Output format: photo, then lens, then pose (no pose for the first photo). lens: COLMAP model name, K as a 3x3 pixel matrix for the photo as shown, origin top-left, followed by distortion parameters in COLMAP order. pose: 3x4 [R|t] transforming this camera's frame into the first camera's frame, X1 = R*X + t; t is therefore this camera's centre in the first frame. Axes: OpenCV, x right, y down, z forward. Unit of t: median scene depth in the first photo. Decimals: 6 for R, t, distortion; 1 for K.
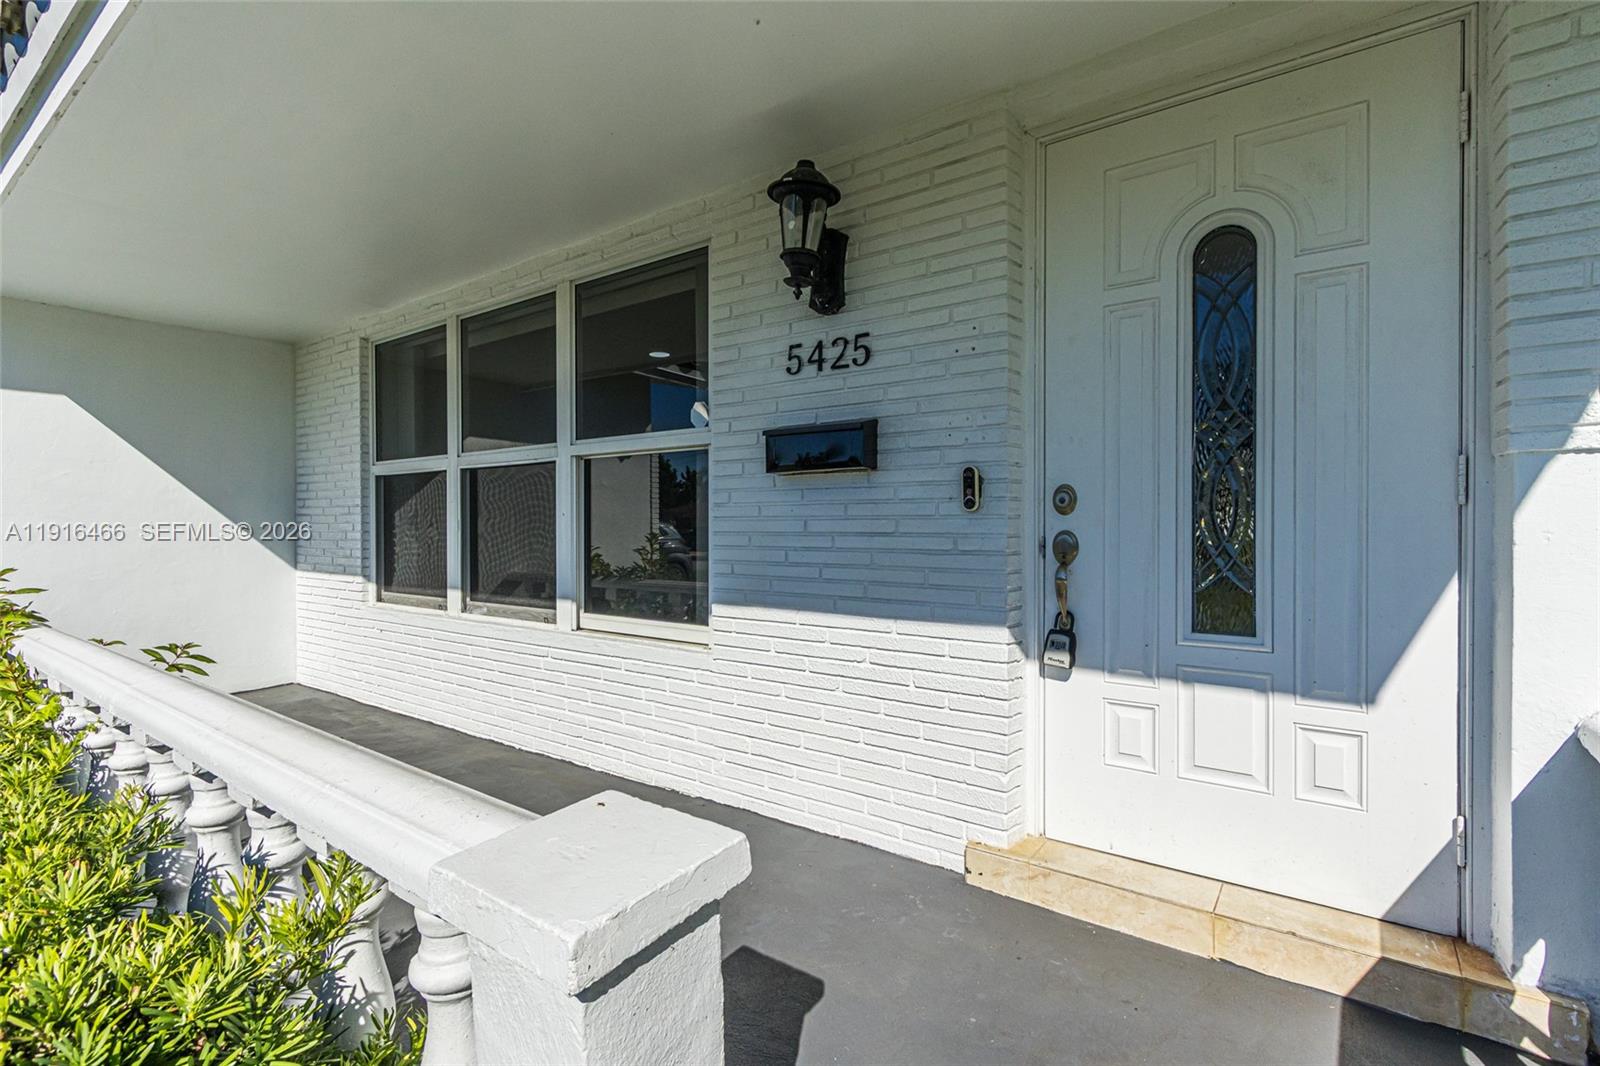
lens RADIAL K [[733.5, 0, 813.3], [0, 733.5, 524.0], [0, 0, 1]] dist [0.002459, 0.000518]
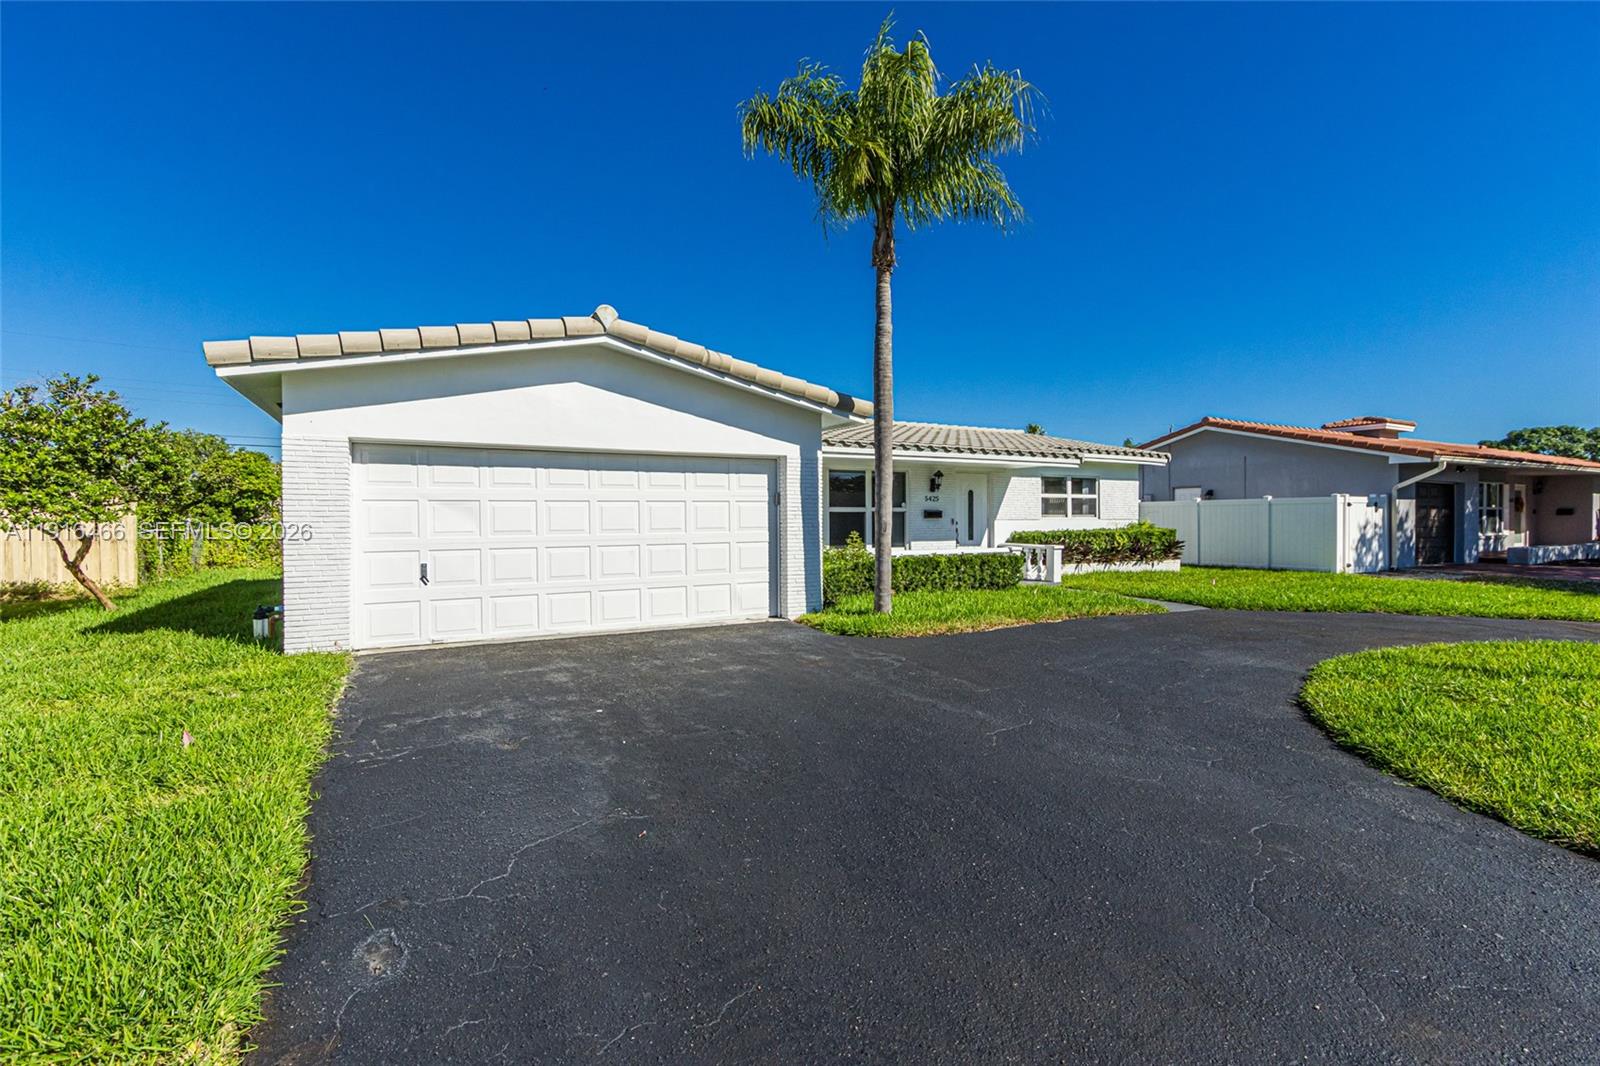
lens RADIAL K [[733.5, 0, 790.6], [0, 733.5, 530.2], [0, 0, 1]] dist [0.002459, 0.000518]
pose [[0.462449, -0.005725, 0.886627, -6.331492], [0.008290, 0.999963, 0.002133, 0.007083], [-0.886607, 0.006364, 0.462480, -0.826362]]
